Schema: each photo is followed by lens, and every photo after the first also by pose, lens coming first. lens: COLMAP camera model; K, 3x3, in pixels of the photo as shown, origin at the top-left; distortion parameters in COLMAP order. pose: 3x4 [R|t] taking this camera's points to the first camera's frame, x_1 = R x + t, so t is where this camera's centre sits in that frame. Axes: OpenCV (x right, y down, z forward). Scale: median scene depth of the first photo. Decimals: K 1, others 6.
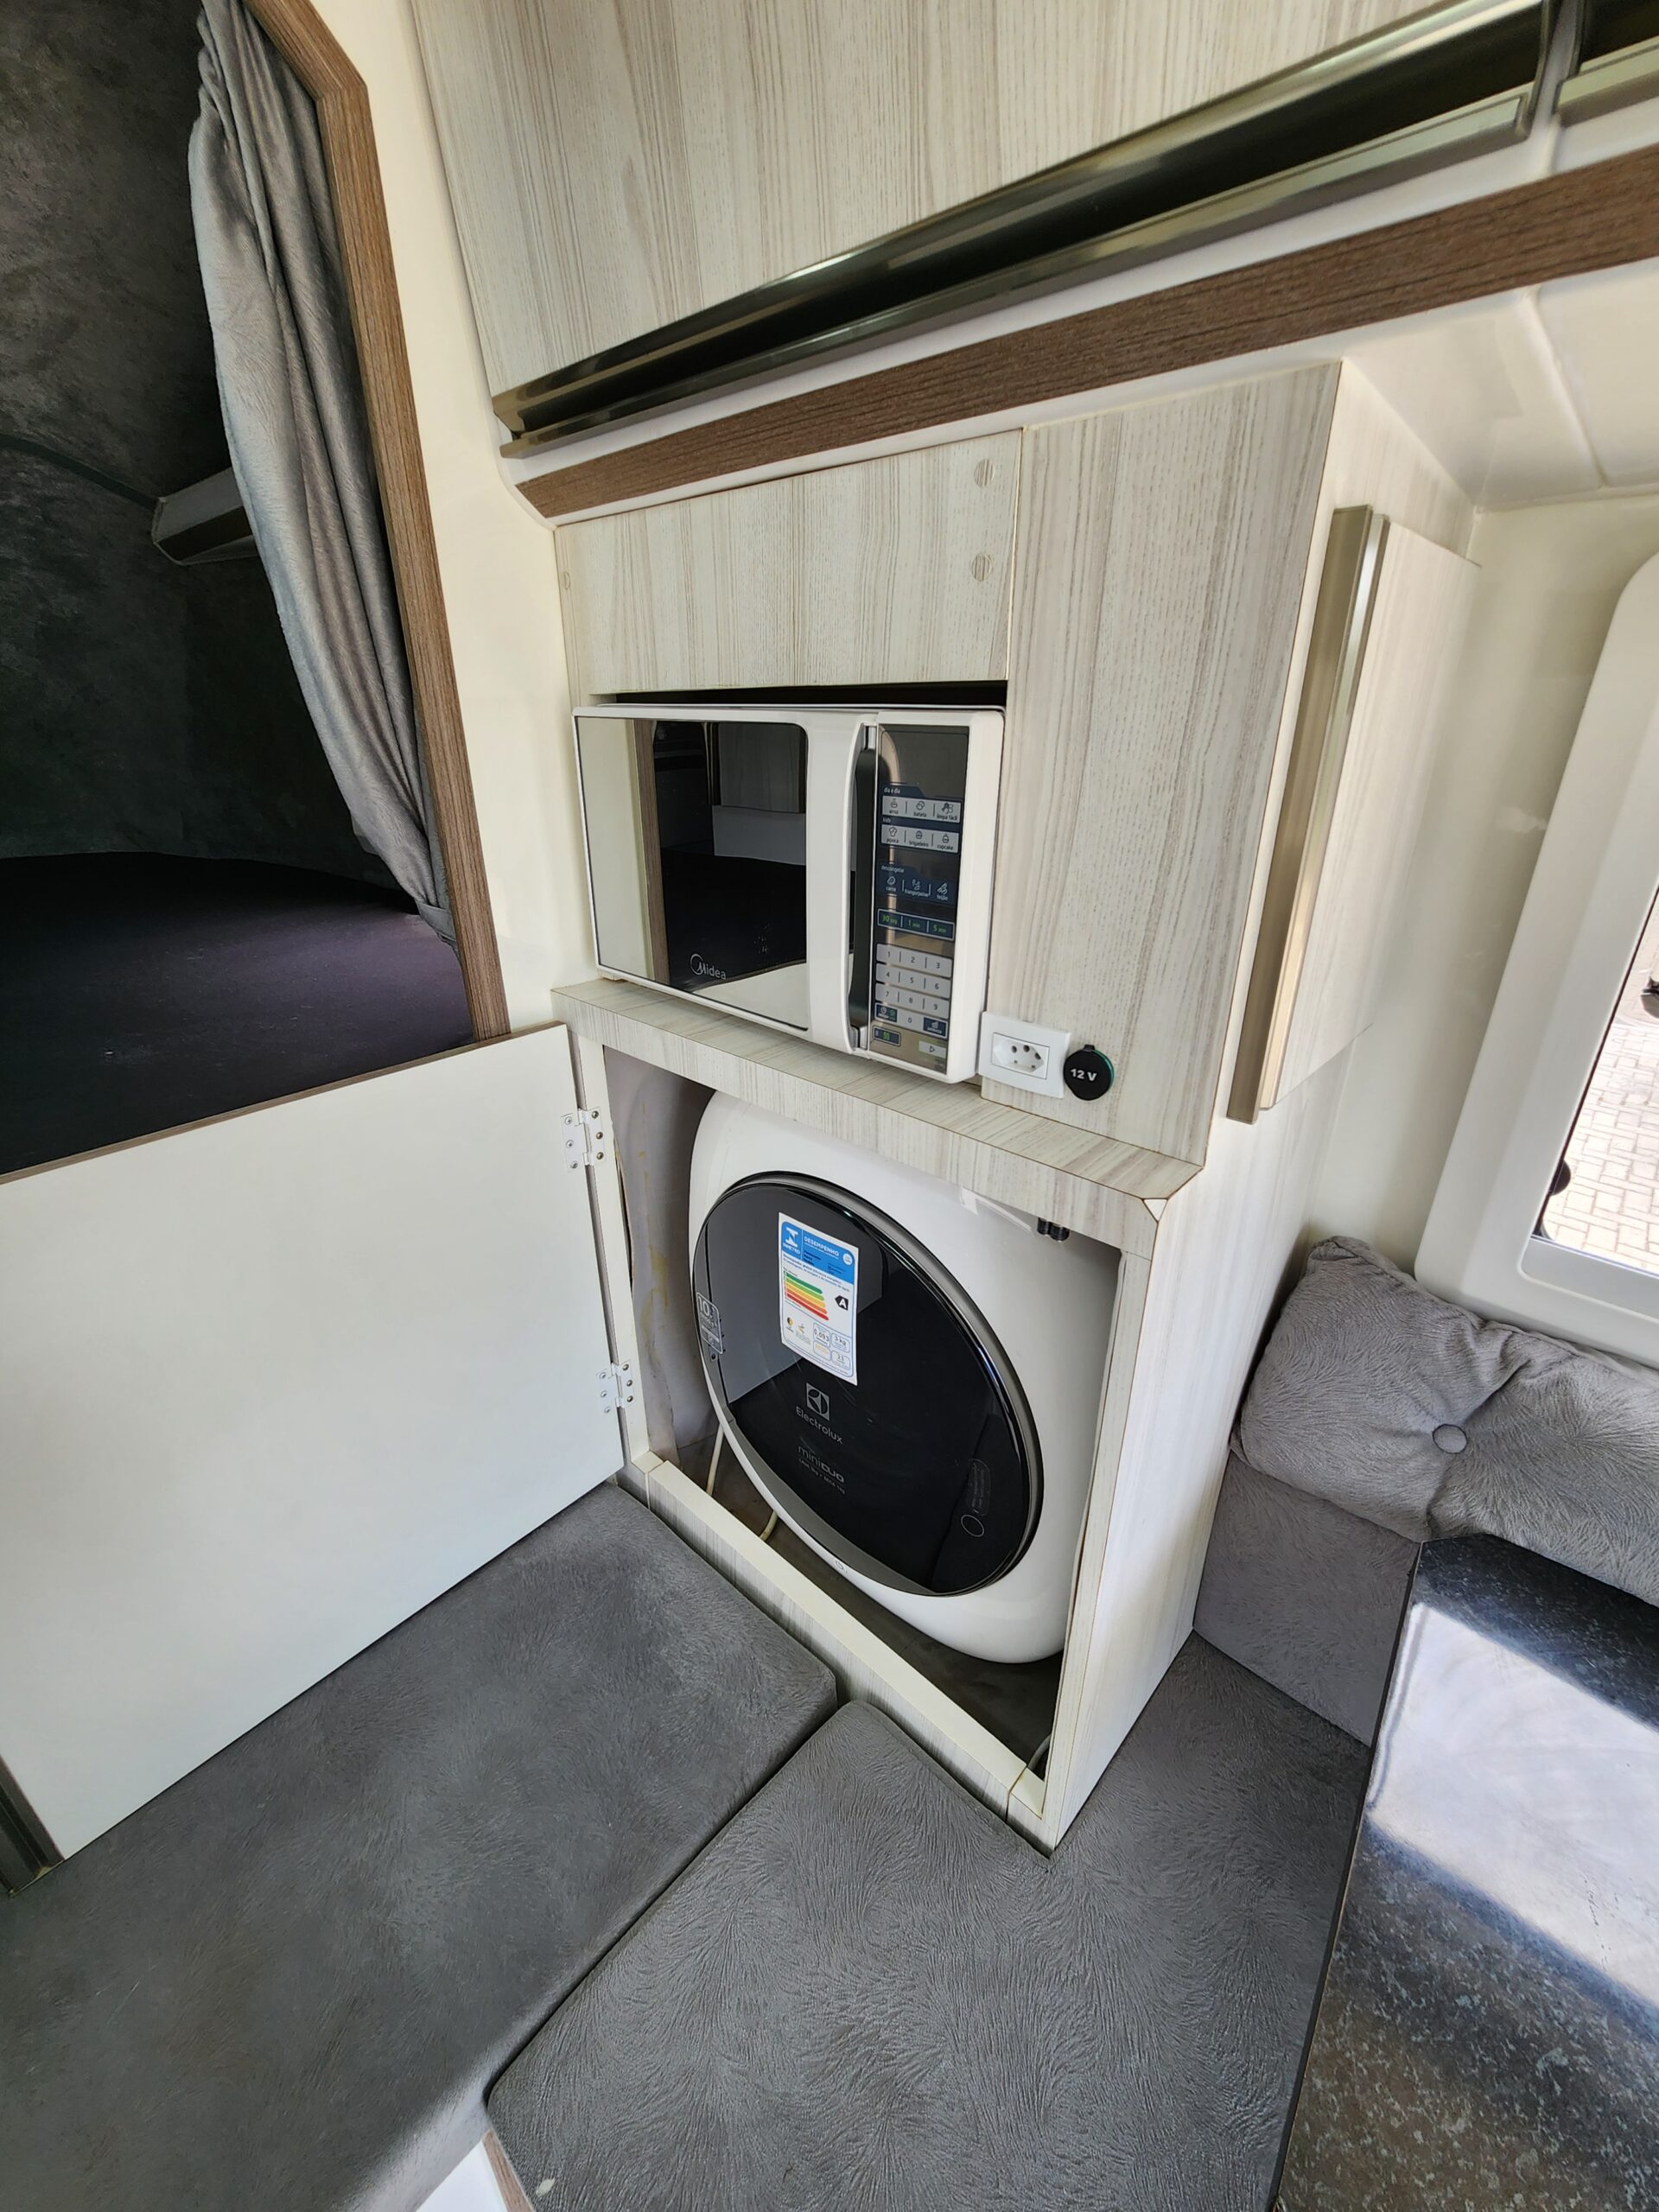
lens RADIAL K [[902.4, 0, 838.9], [0, 902.4, 1102.2], [0, 0, 1]] dist [0.000675, -0.001819]
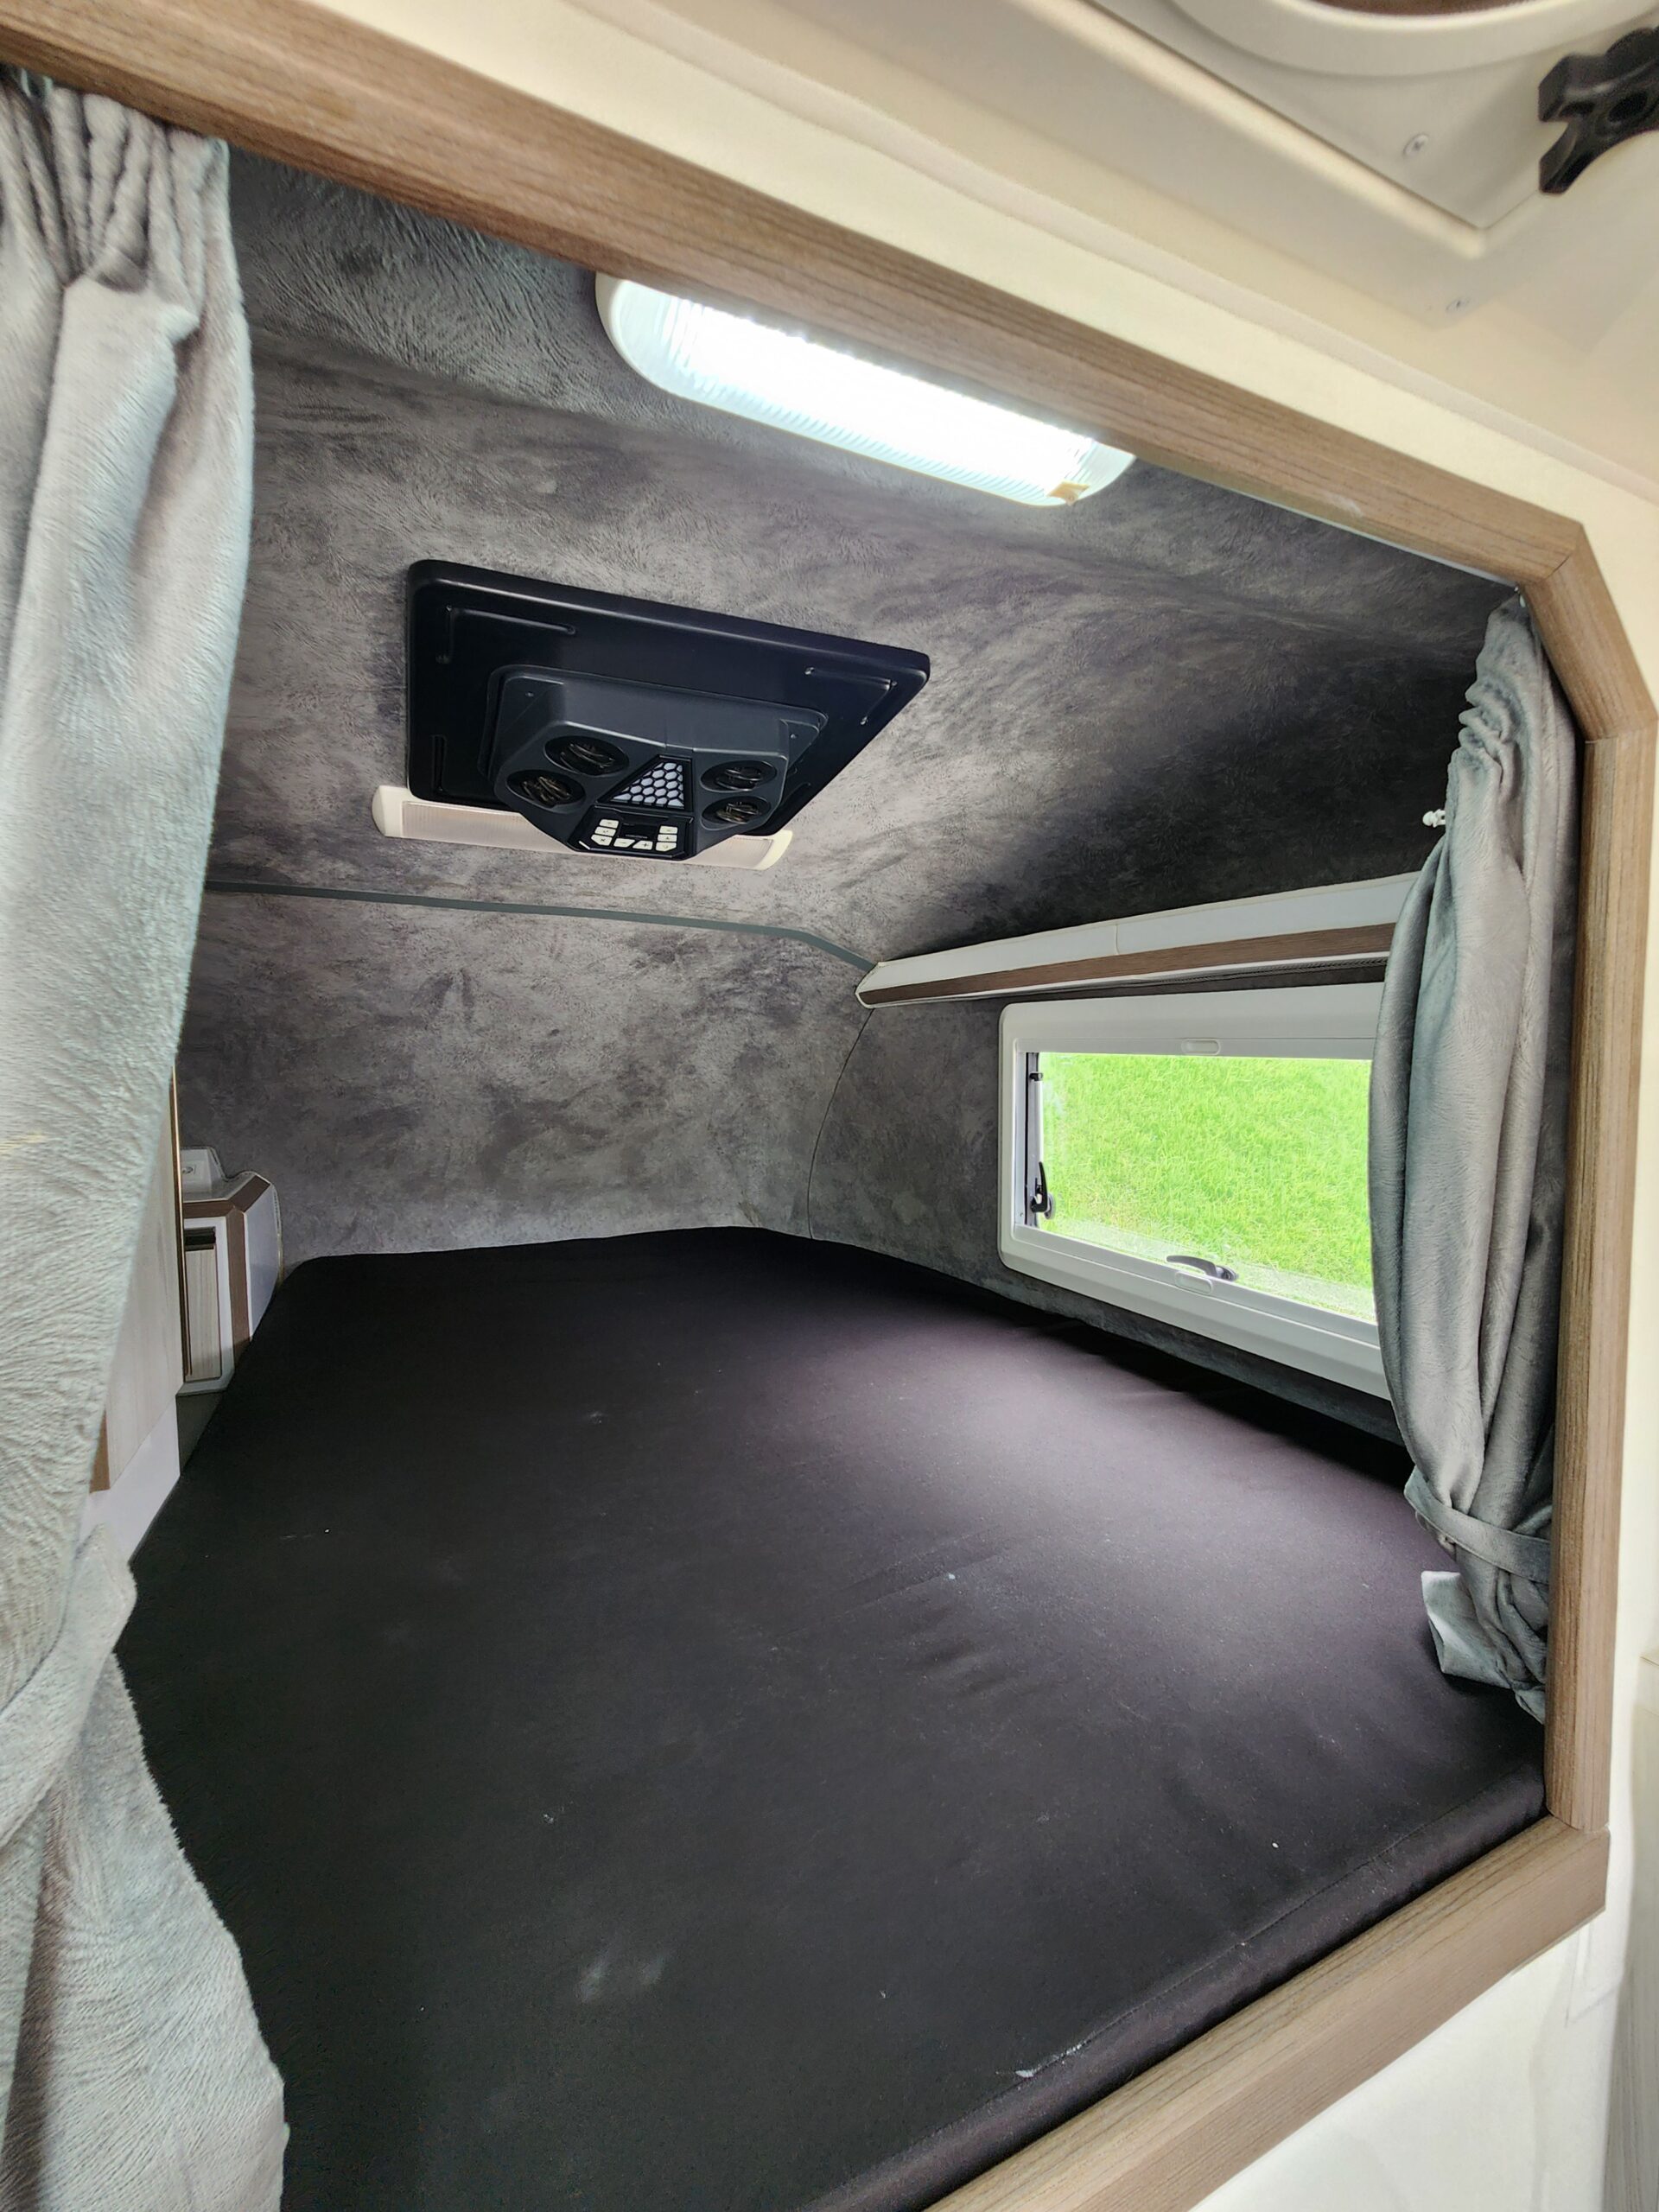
lens RADIAL K [[912.3, 0, 831.5], [0, 912.3, 1109.5], [0, 0, 1]] dist [0.001902, 0.000025]
pose [[0.925976, 0.014624, -0.377300, -0.930954], [-0.135821, 0.945264, -0.296695, -0.335195], [0.352309, 0.325977, 0.877278, -0.002571]]
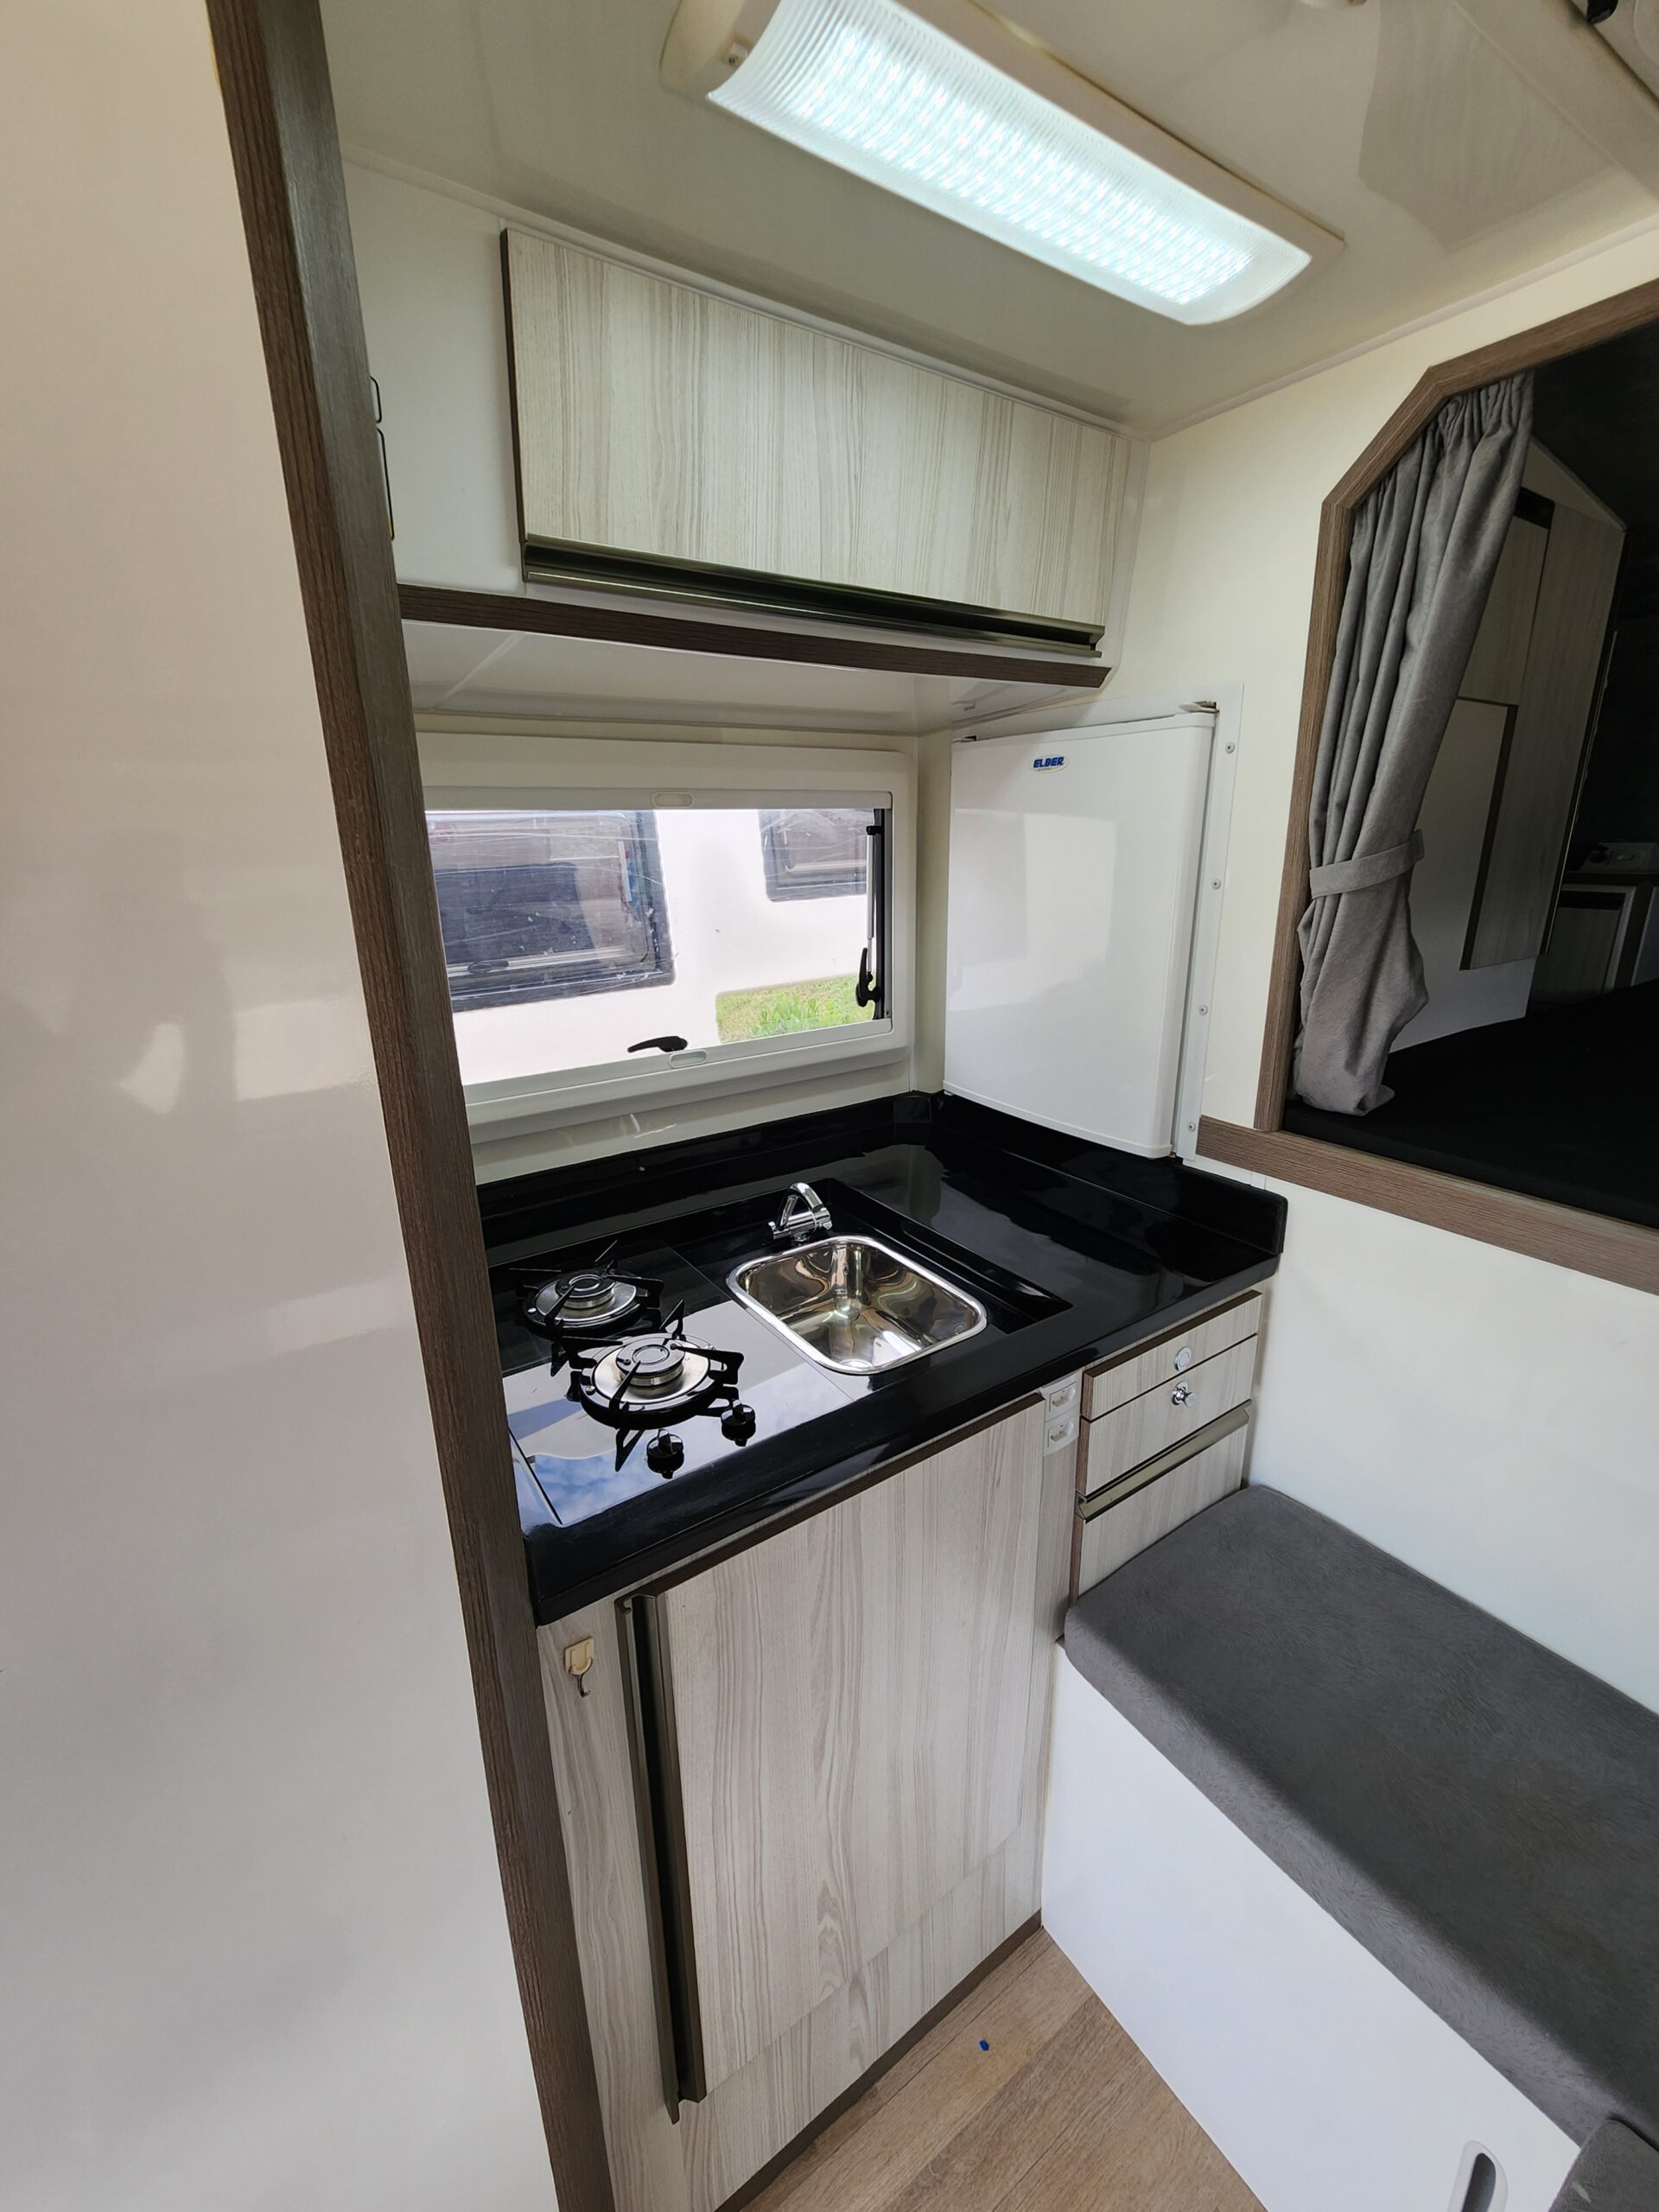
lens RADIAL K [[916.3, 0, 832.9], [0, 916.3, 1098.0], [0, 0, 1]] dist [-0.000388, -0.001768]
pose [[-0.226009, 0.271604, -0.935495, 0.499854], [-0.368777, 0.865011, 0.340234, 0.031595], [0.901623, 0.421885, -0.095339, -0.233968]]
